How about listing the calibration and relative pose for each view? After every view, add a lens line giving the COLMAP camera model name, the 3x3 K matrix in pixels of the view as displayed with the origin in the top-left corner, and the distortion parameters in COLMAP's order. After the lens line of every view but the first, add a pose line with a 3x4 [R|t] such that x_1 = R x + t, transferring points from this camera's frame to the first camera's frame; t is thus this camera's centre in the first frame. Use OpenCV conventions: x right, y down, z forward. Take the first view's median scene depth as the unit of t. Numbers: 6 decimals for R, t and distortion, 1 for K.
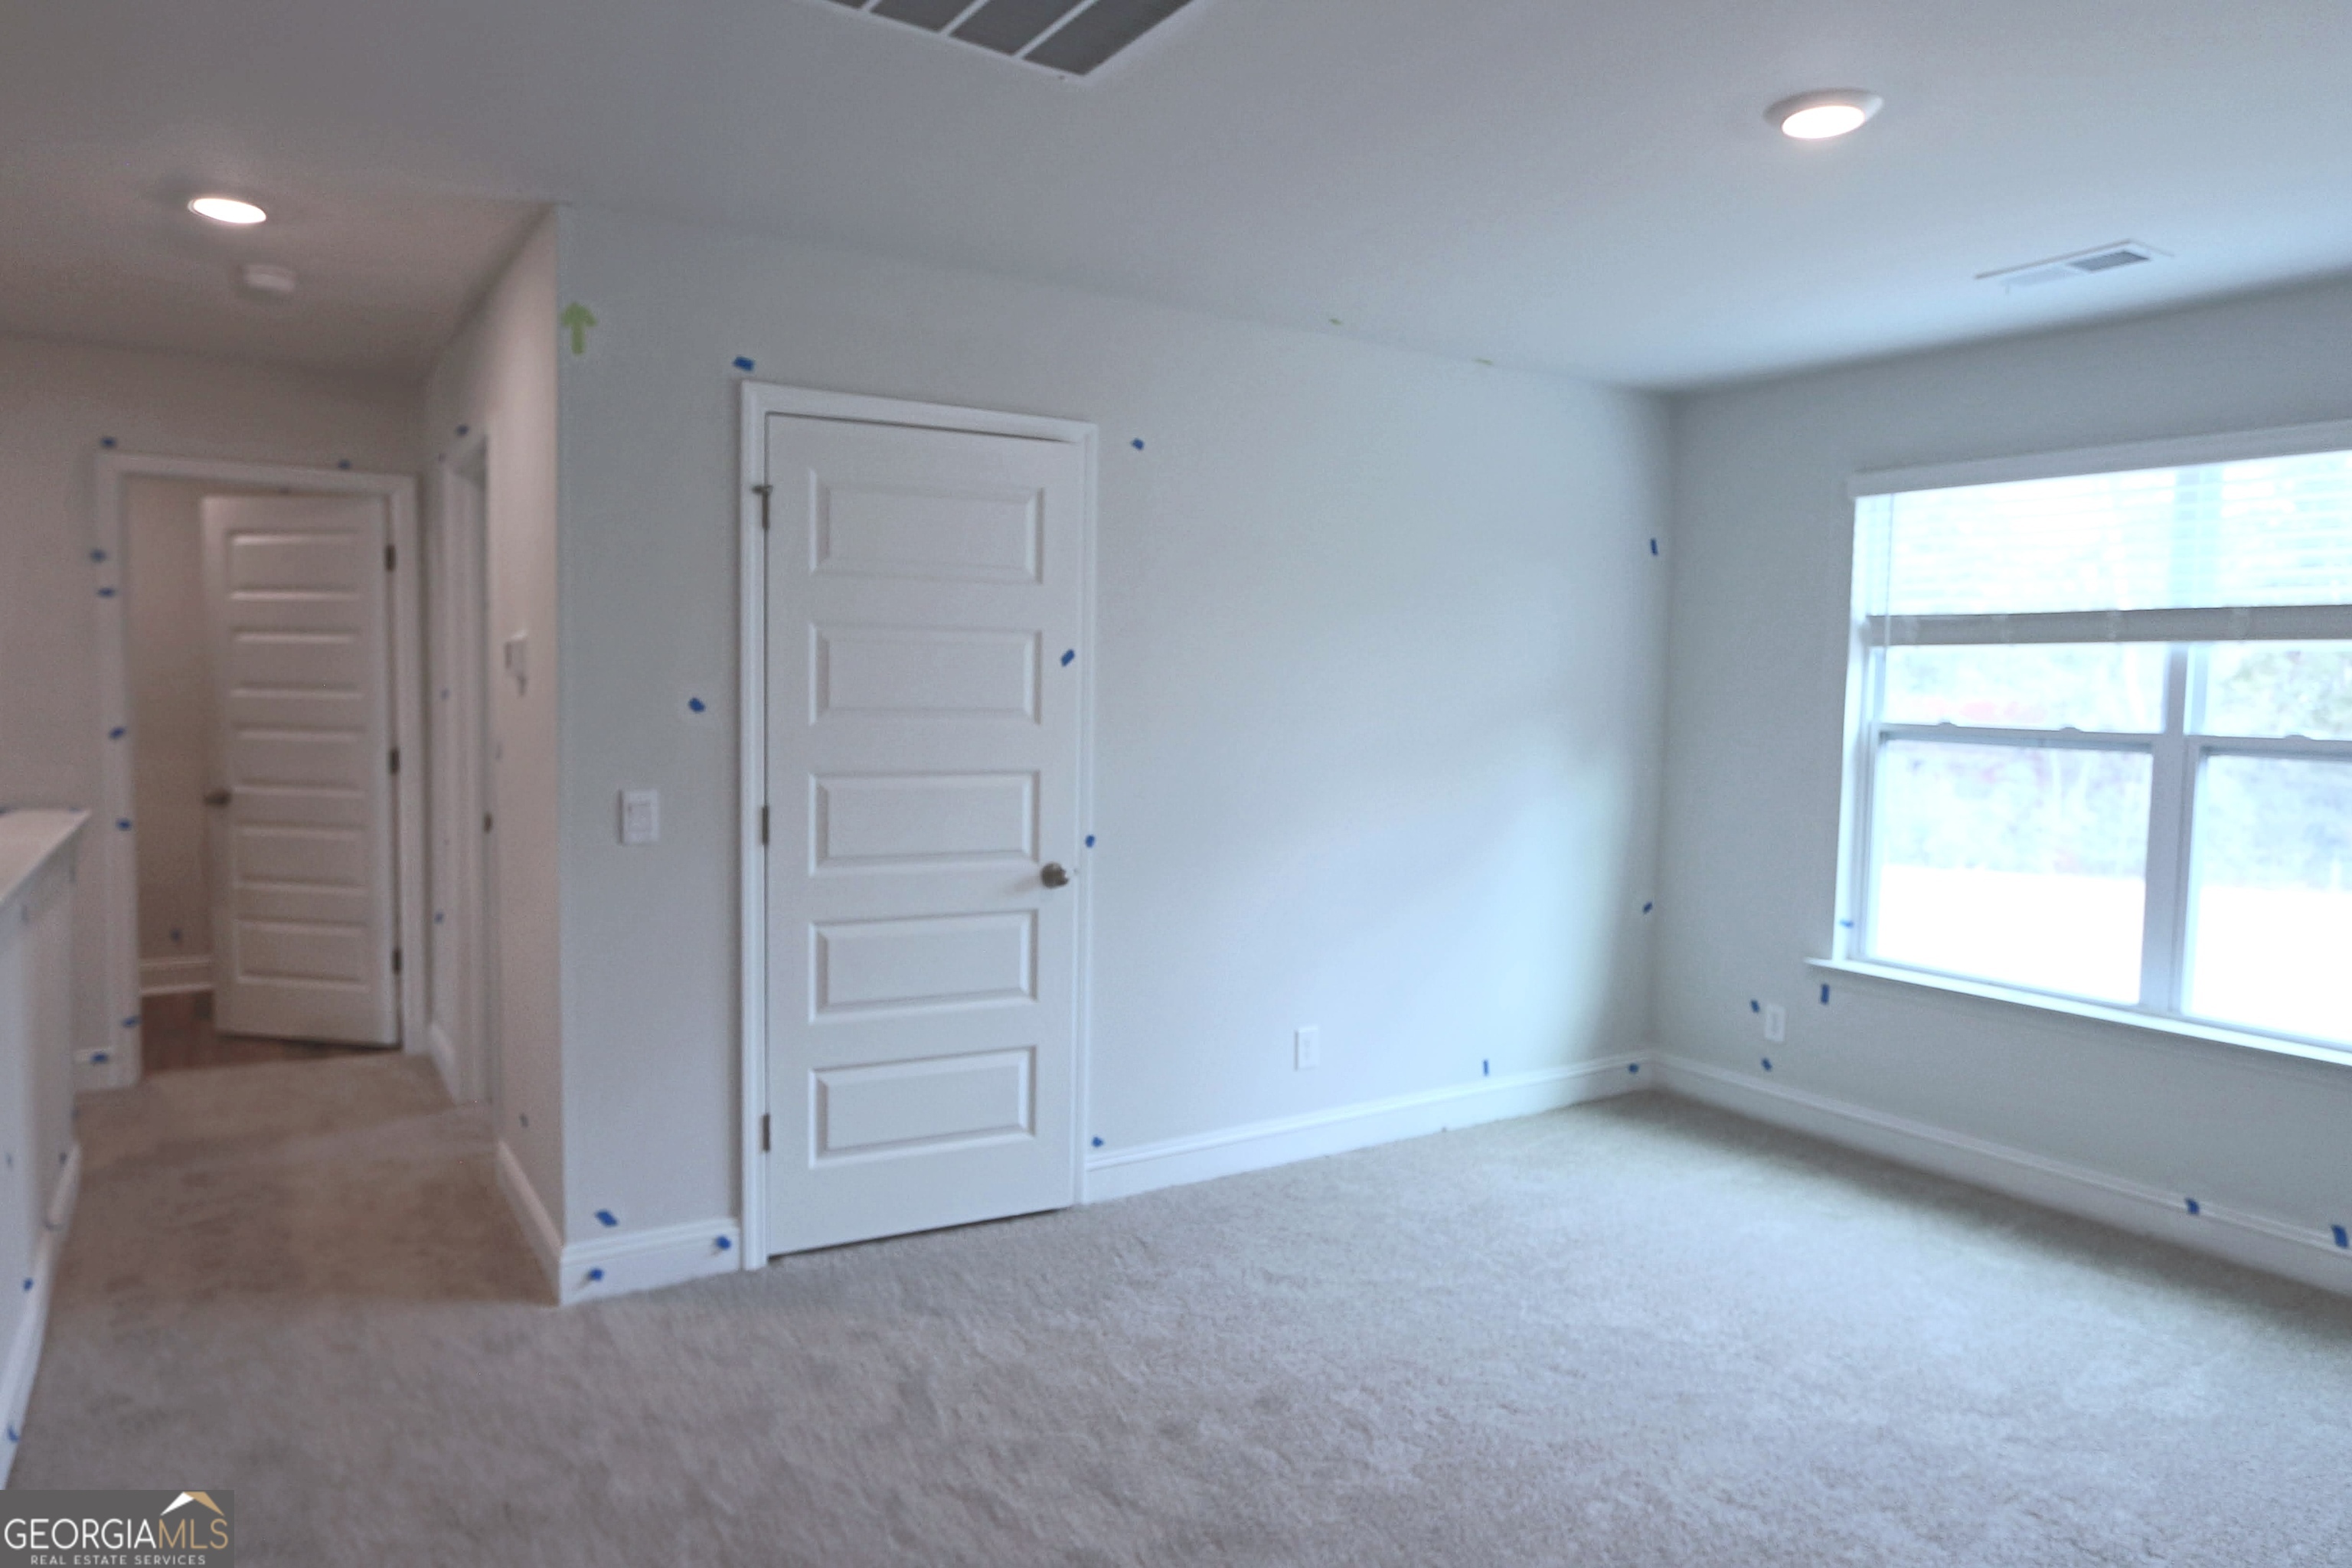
lens RADIAL K [[1477.7, 0, 1176.0], [0, 1477.7, 784.0], [0, 0, 1]] dist [-0.012337, 0.002520]
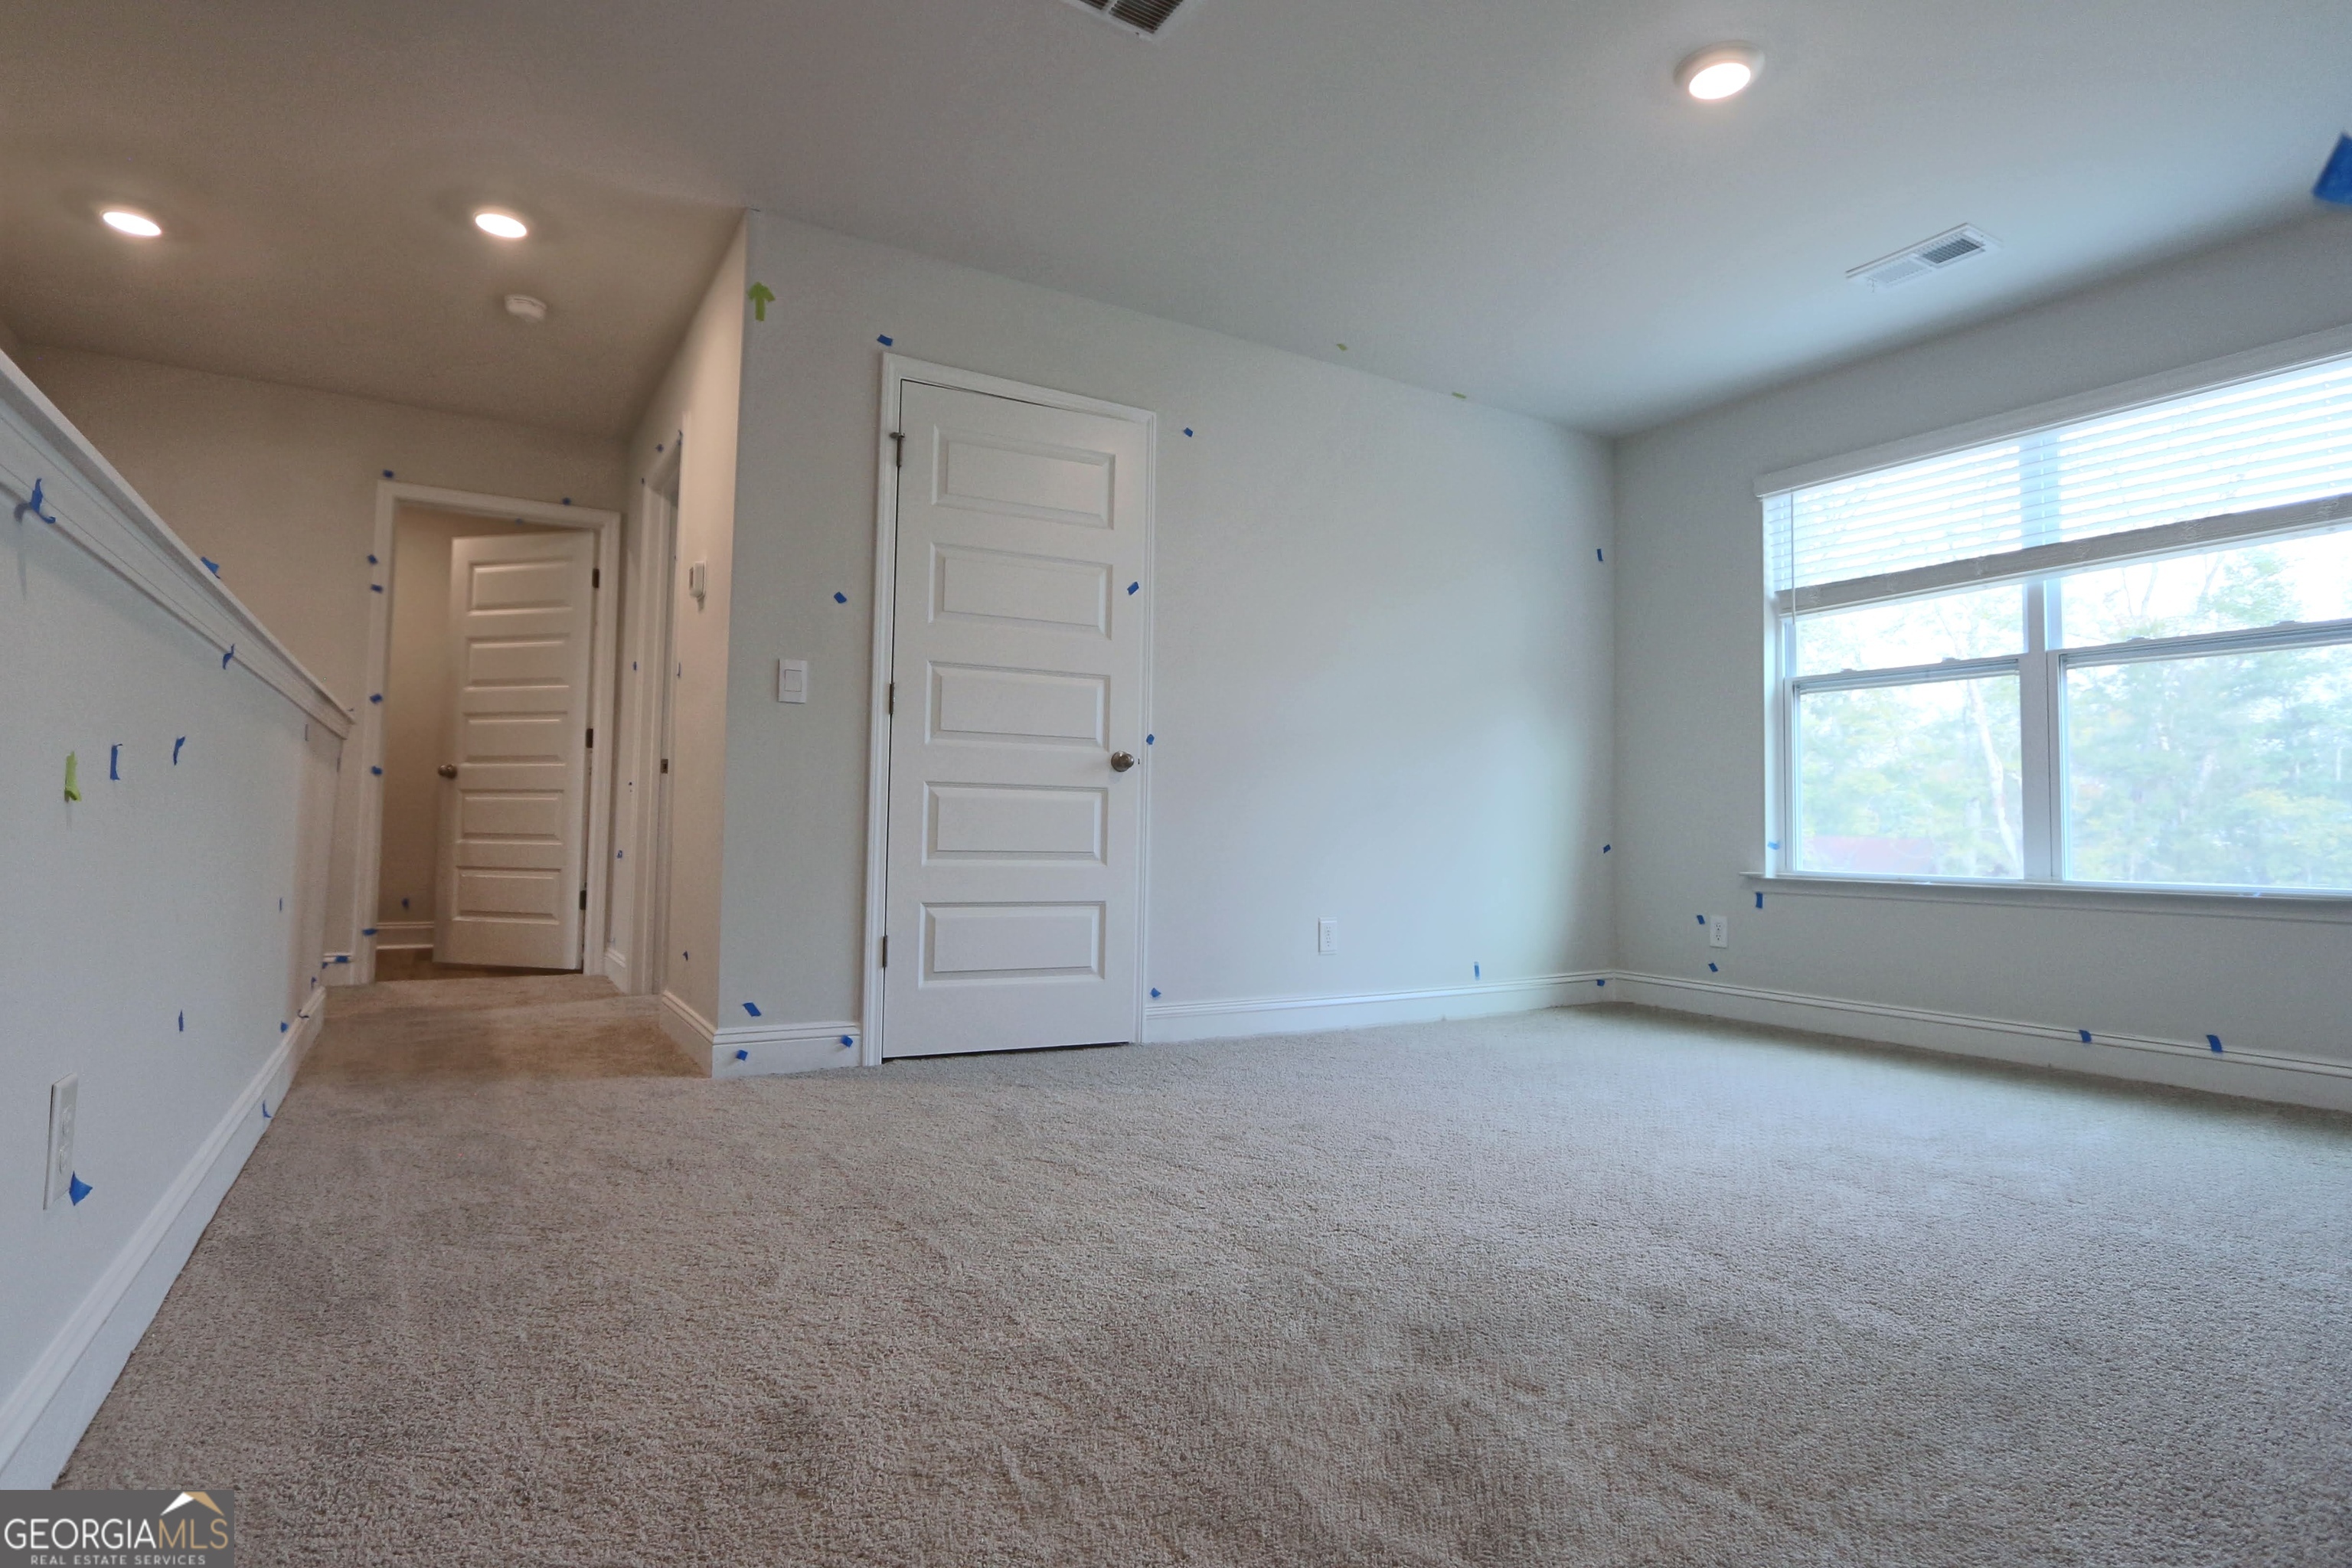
lens RADIAL K [[1210.1, 0, 1176.6], [0, 1210.1, 777.0], [0, 0, 1]] dist [-0.013234, 0.001263]
pose [[0.999669, -0.003092, -0.025560, -0.010226], [0.000071, 0.993088, -0.117372, 0.185730], [0.025746, 0.117331, 0.992759, 0.001464]]
